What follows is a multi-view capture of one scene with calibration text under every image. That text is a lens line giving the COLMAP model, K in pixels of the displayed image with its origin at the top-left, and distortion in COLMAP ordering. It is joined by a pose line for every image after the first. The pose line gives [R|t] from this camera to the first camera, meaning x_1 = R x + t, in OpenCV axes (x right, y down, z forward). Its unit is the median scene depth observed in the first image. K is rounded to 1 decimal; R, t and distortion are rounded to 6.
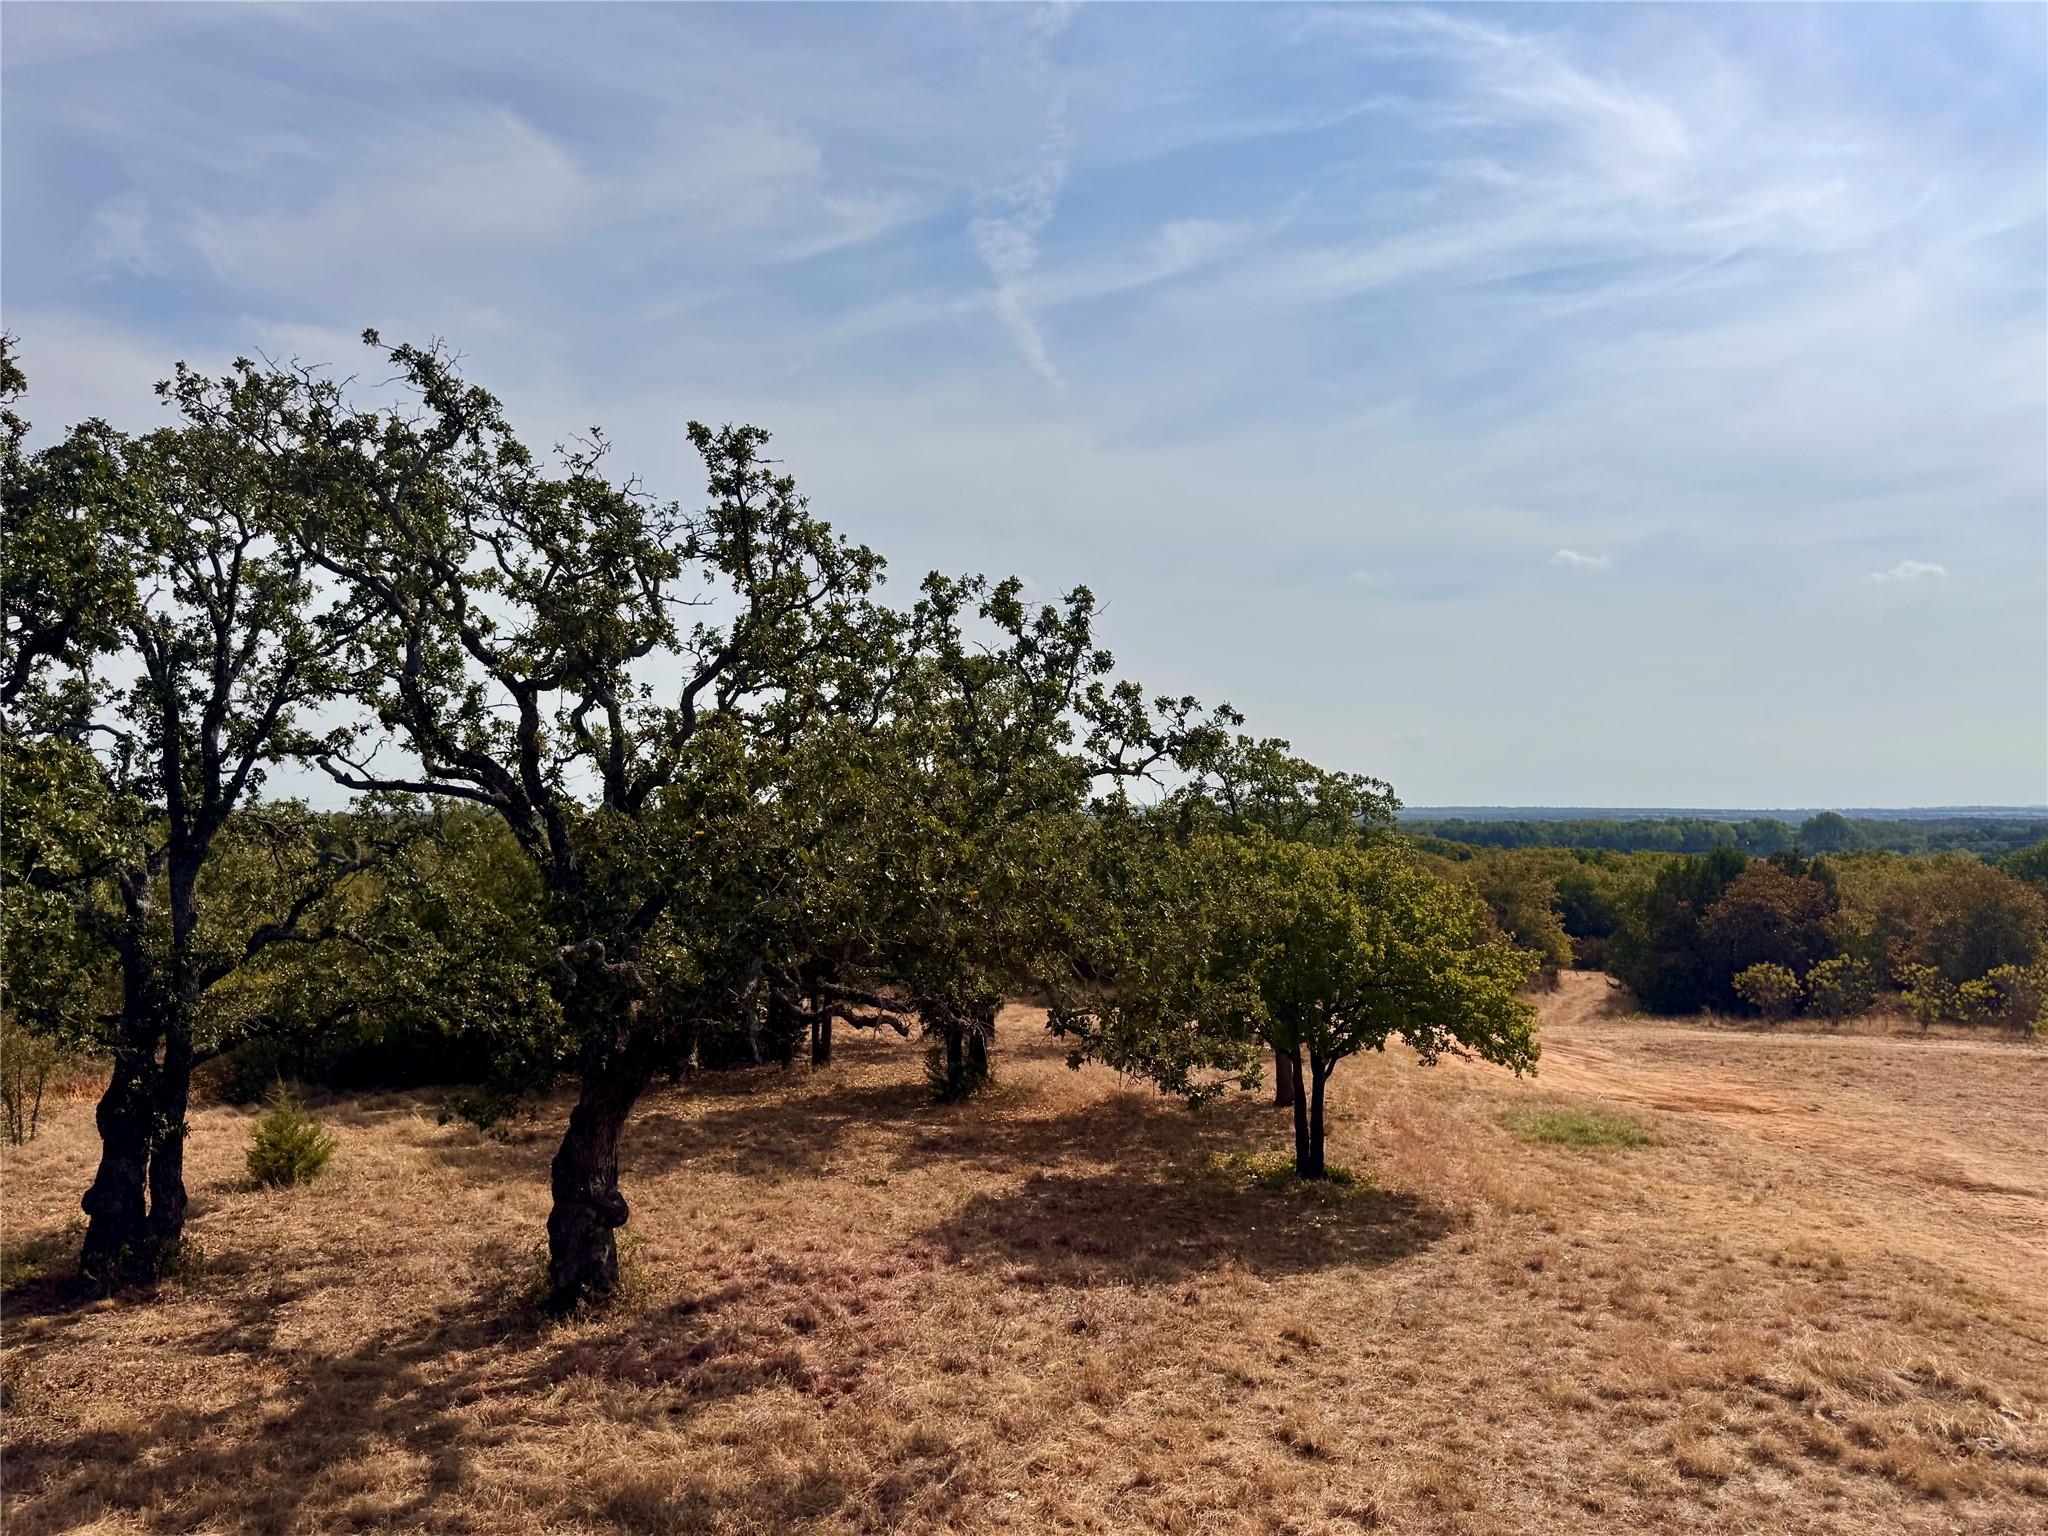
lens RADIAL K [[1446.5, 0, 1020.1], [0, 1446.5, 789.8], [0, 0, 1]] dist [0.050898, -0.046311]
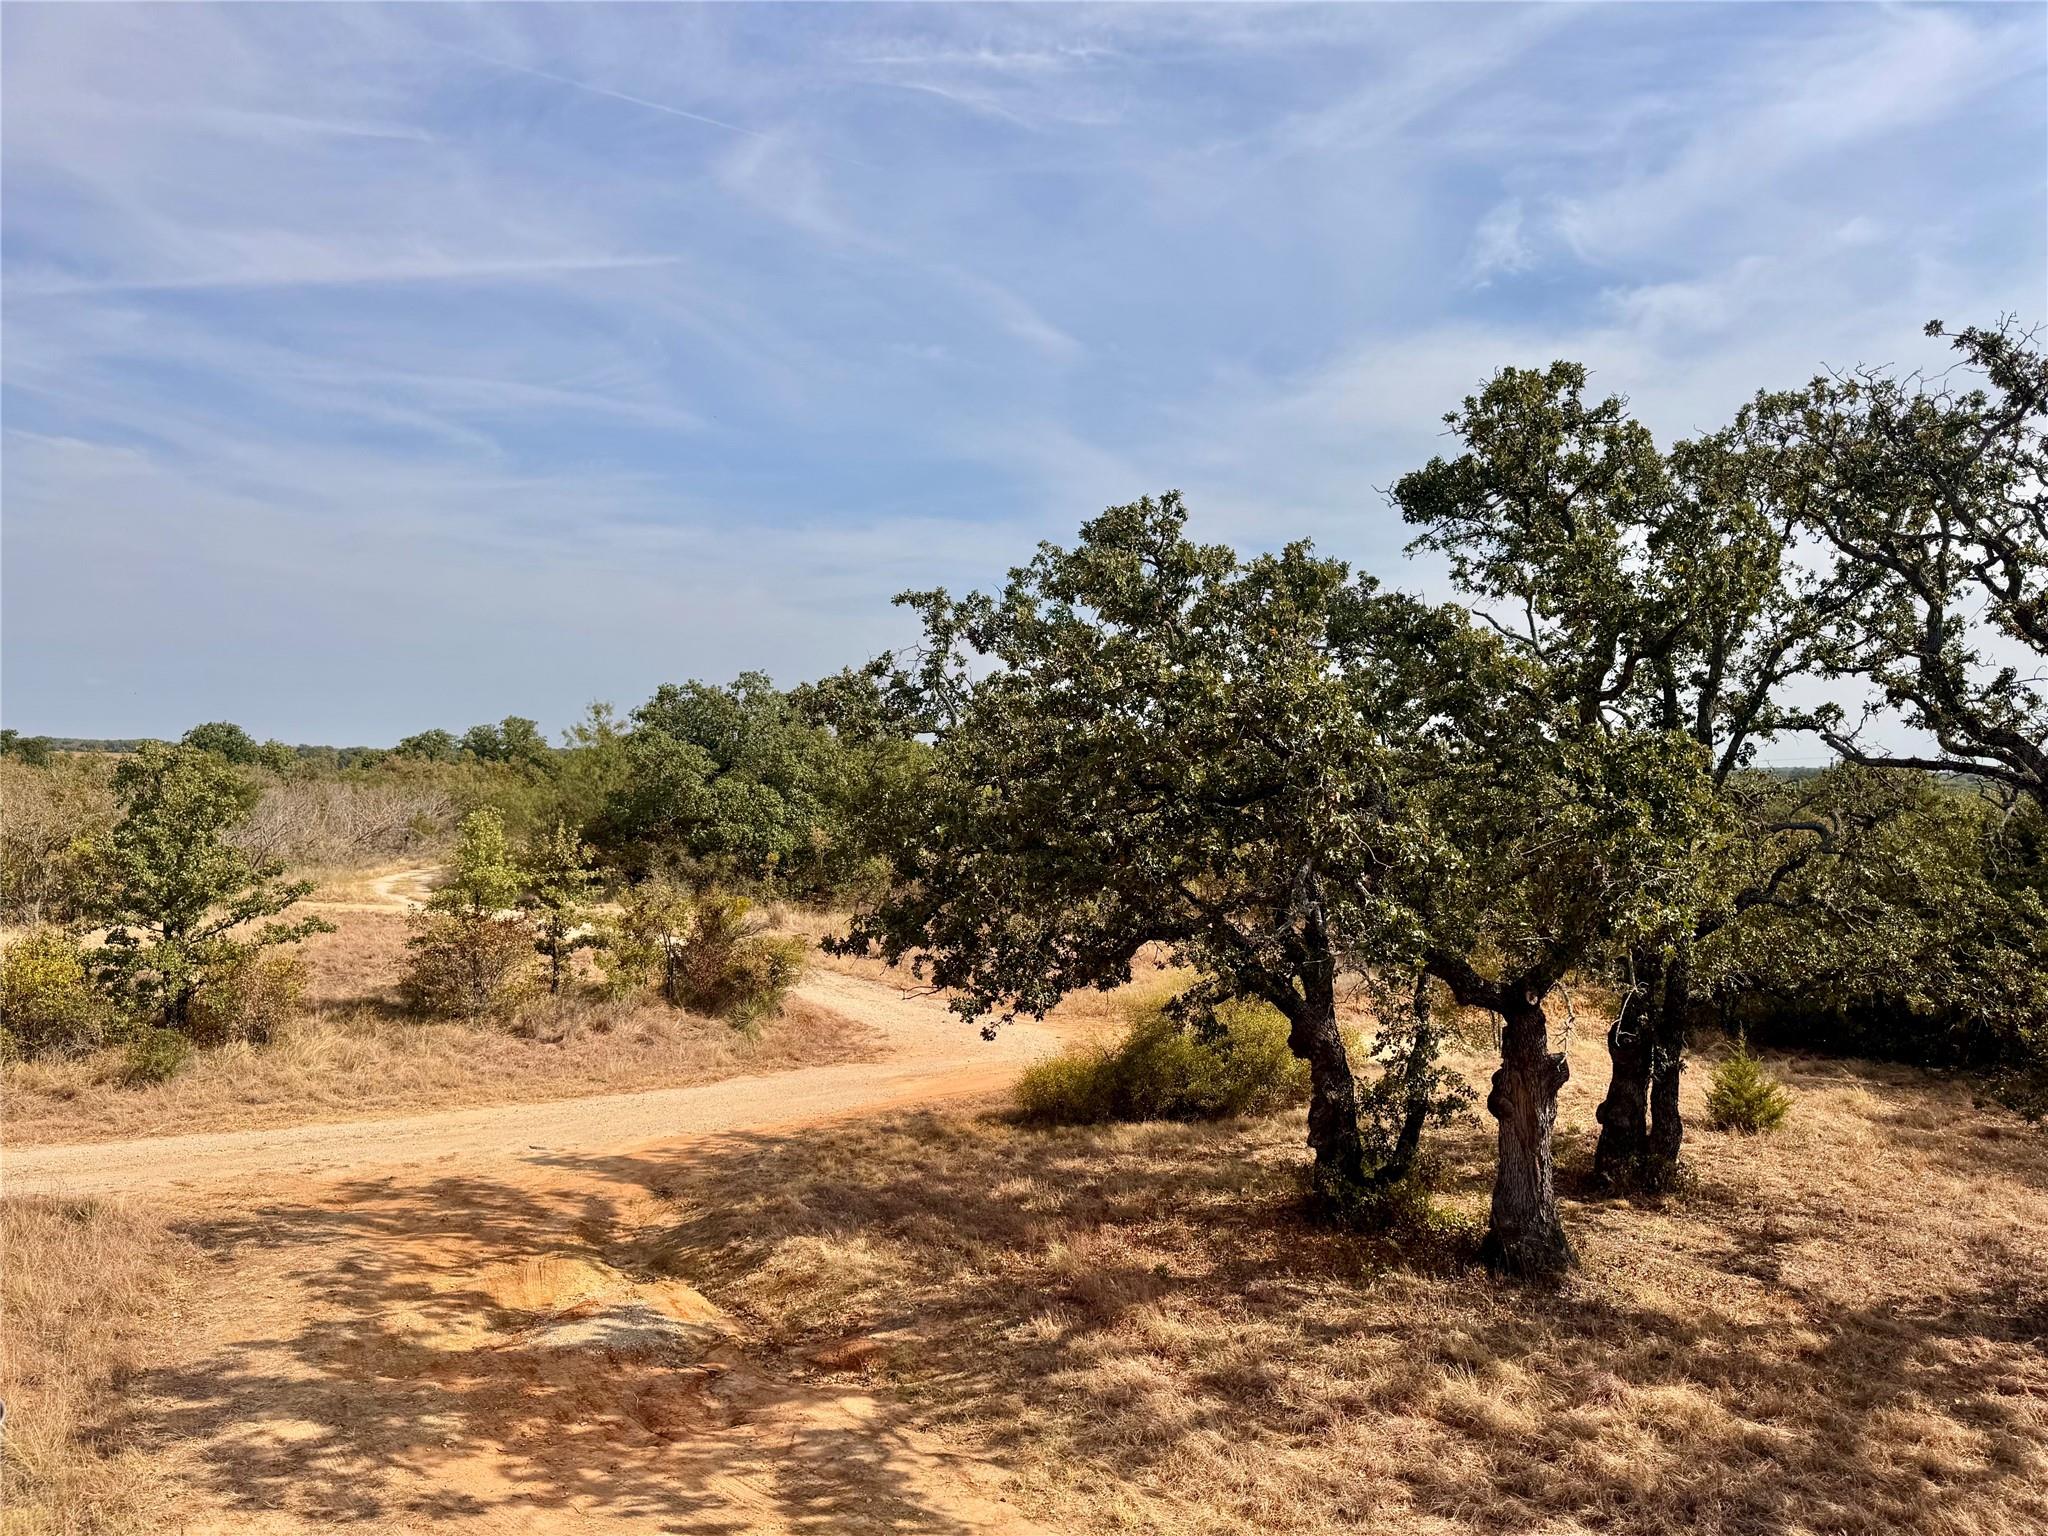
lens RADIAL K [[1446.5, 0, 1041.2], [0, 1446.5, 786.4], [0, 0, 1]] dist [0.050898, -0.046311]
pose [[0.655512, 0.019019, -0.754945, -0.055611], [0.002117, 0.999633, 0.027022, -0.014653], [0.755182, -0.019311, 0.655231, -0.109290]]
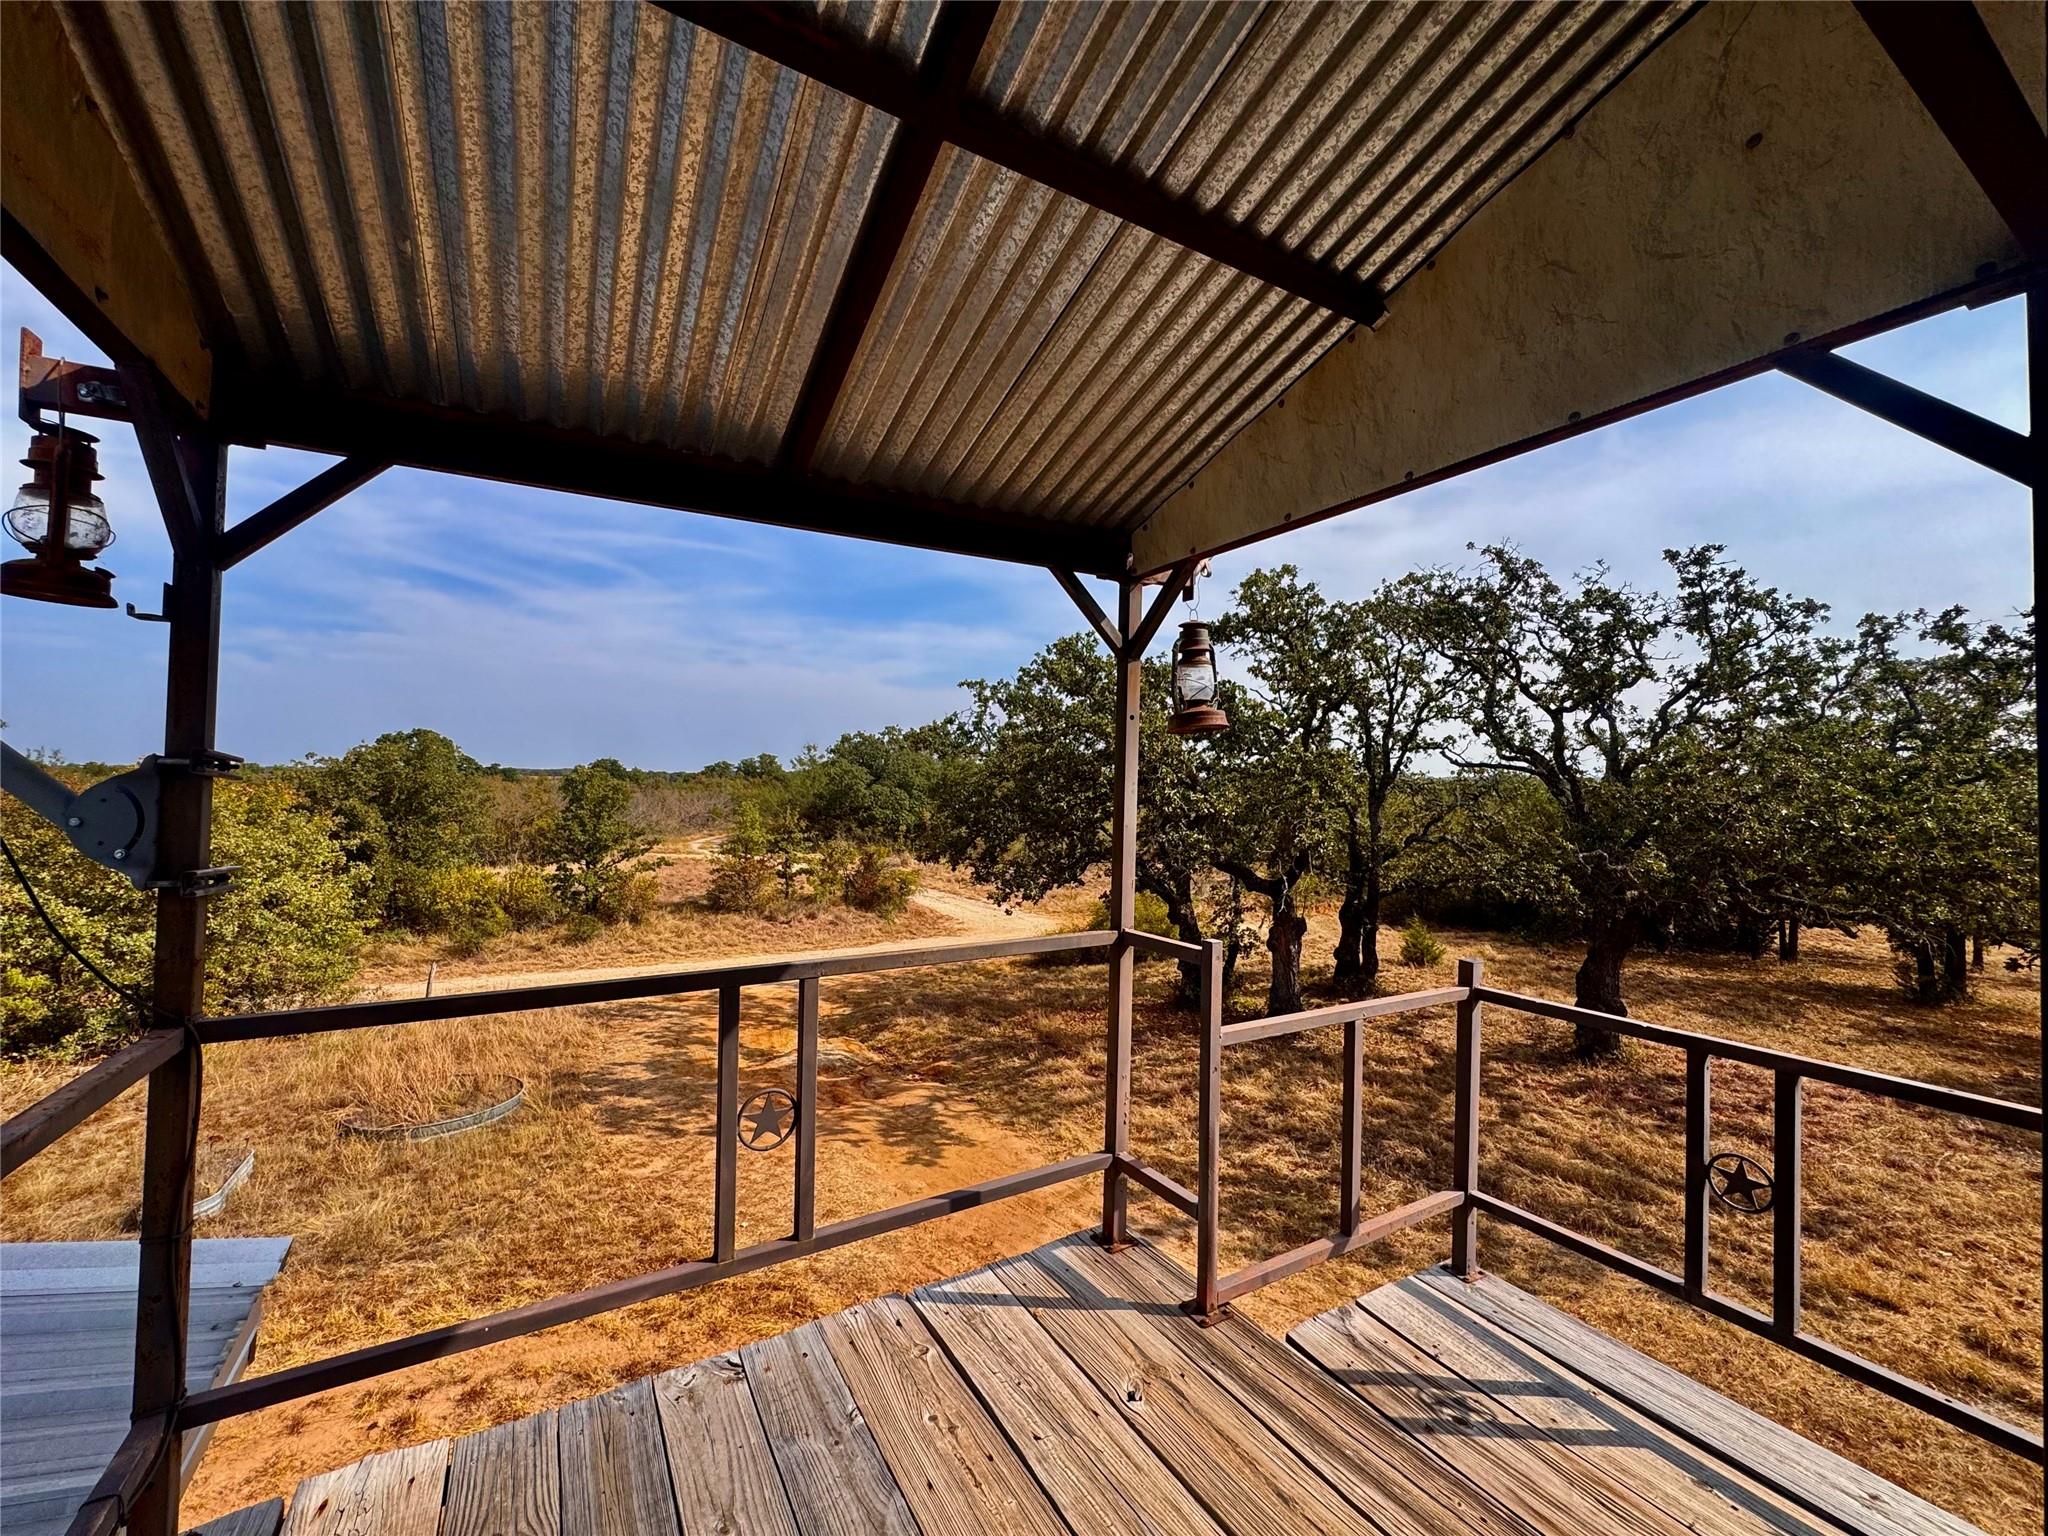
lens RADIAL K [[817.7, 0, 1025.8], [0, 817.7, 764.7], [0, 0, 1]] dist [-0.009167, 0.000542]
pose [[0.626435, -0.010302, -0.779406, 0.036148], [0.010353, 0.999934, -0.004896, -0.004098], [0.779405, -0.005003, 0.626500, -0.146659]]
